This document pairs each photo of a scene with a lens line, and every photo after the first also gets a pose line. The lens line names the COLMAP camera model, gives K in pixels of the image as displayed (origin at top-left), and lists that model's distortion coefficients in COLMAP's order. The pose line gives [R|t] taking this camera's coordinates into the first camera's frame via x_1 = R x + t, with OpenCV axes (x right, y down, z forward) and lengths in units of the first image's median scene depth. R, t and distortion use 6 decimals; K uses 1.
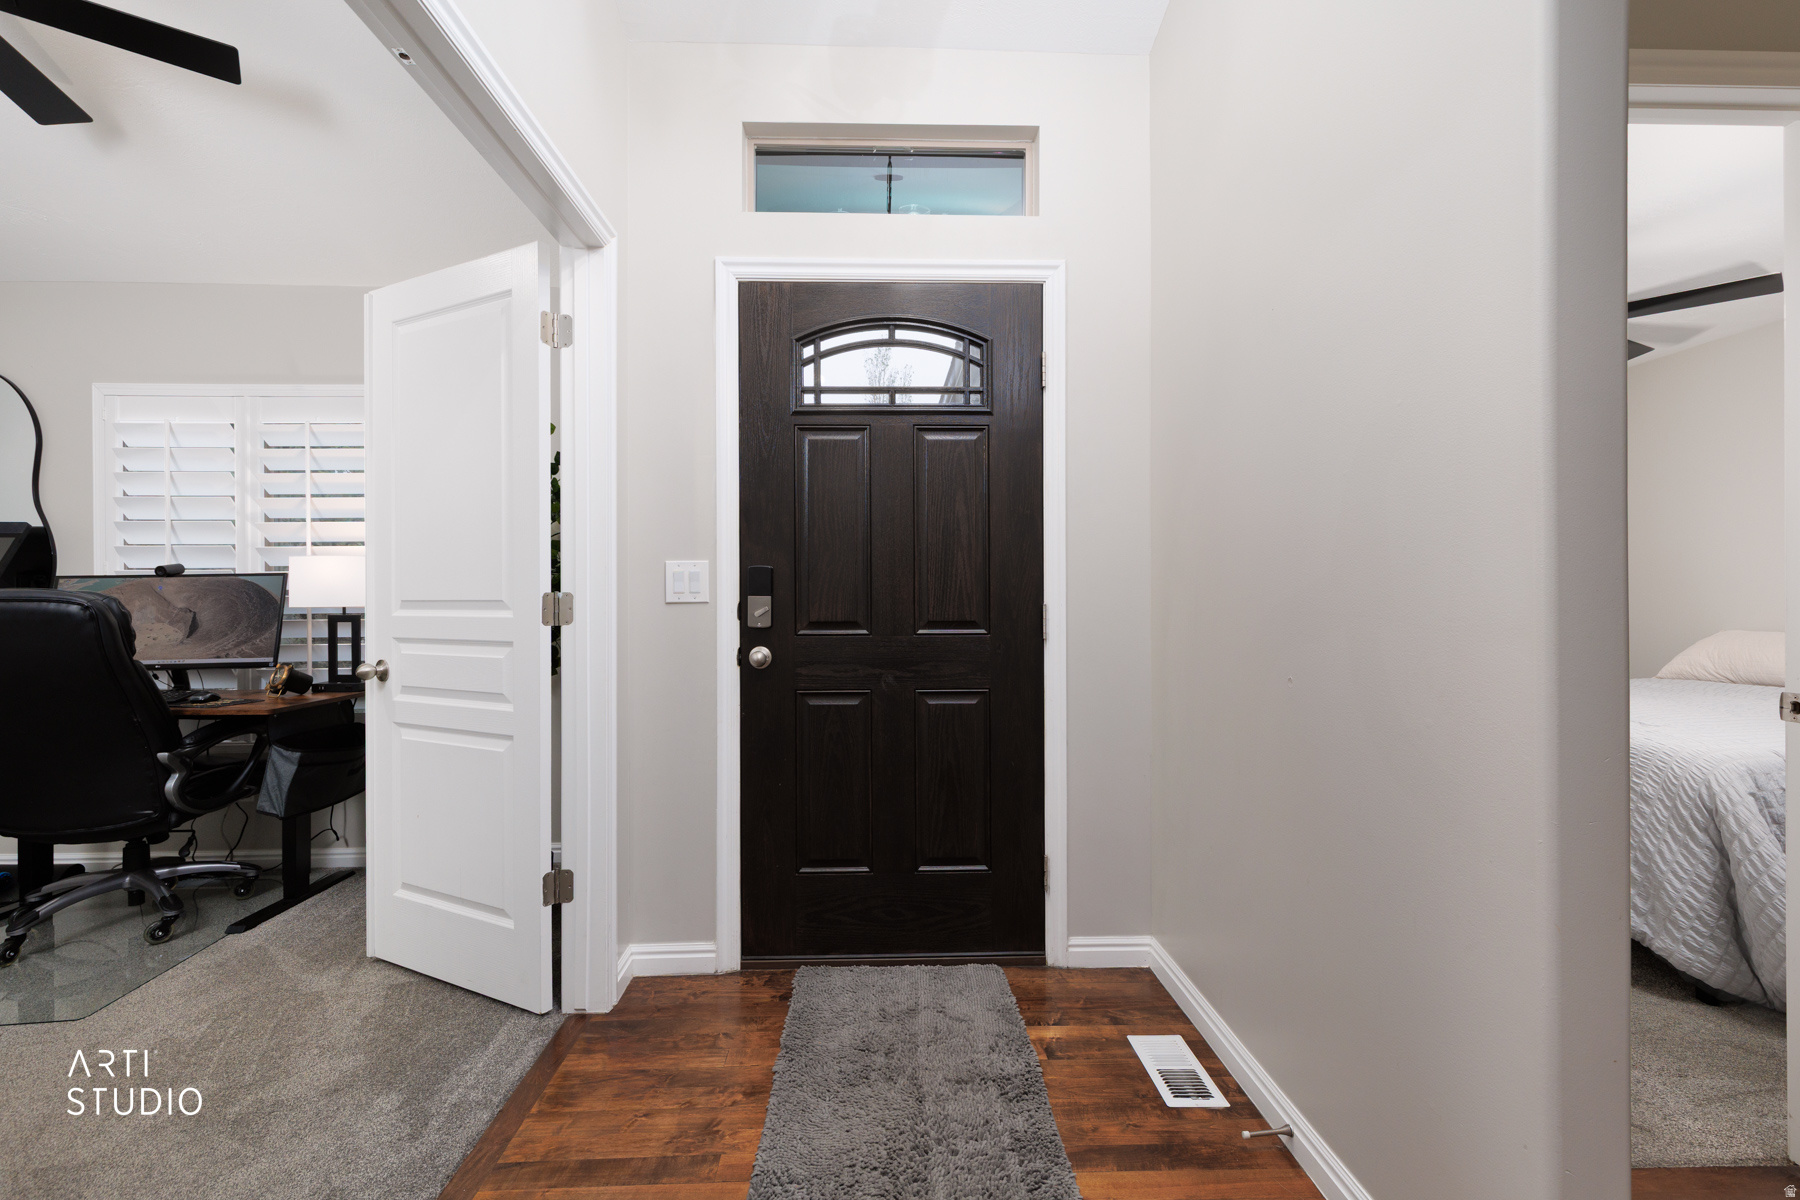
lens RADIAL K [[794.7, 0, 902.1], [0, 794.7, 606.9], [0, 0, 1]] dist [0.001238, 0.000151]
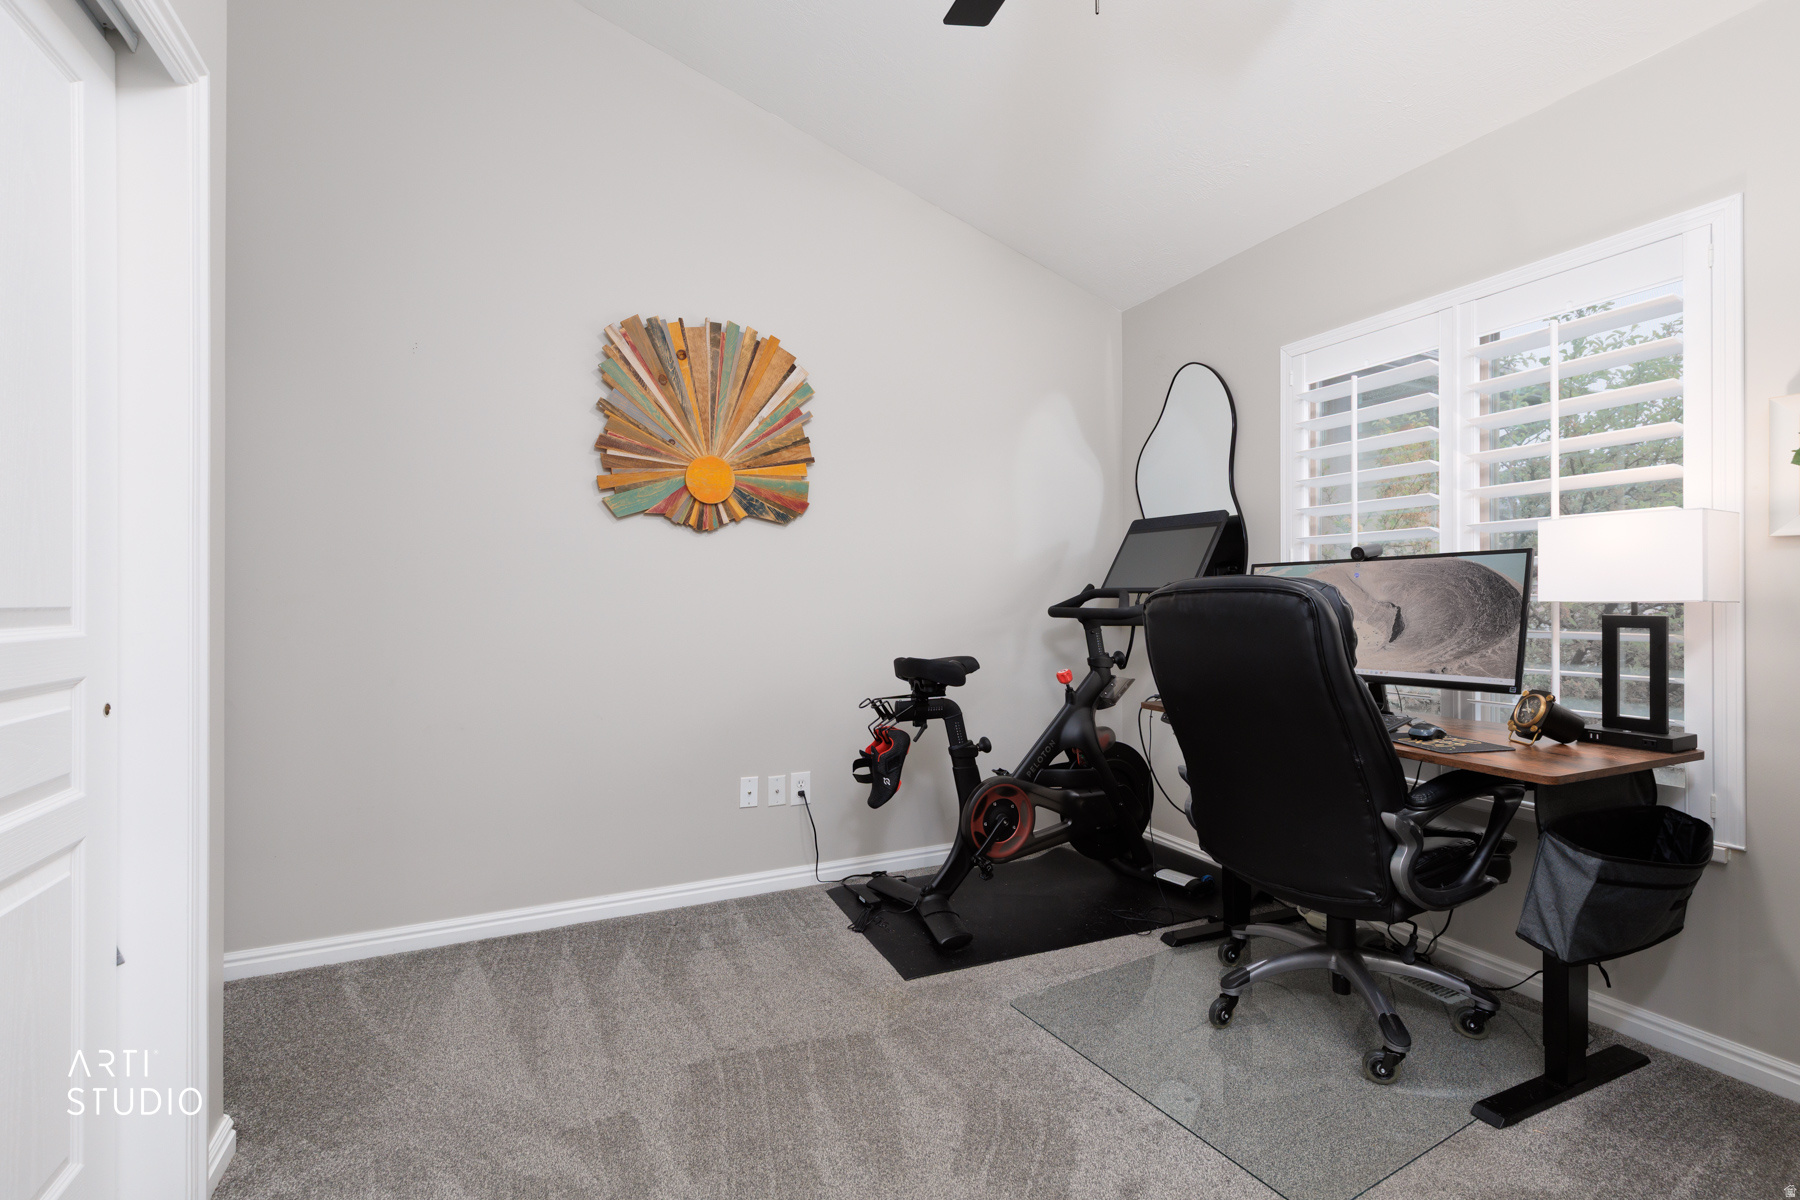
lens RADIAL K [[819.4, 0, 903.6], [0, 819.4, 588.3], [0, 0, 1]] dist [0.017662, -0.000015]
pose [[0.383359, -0.009220, -0.923553, -0.361126], [-0.006882, 0.999894, -0.012838, 0.002138], [0.923574, 0.011278, 0.383255, 0.285446]]
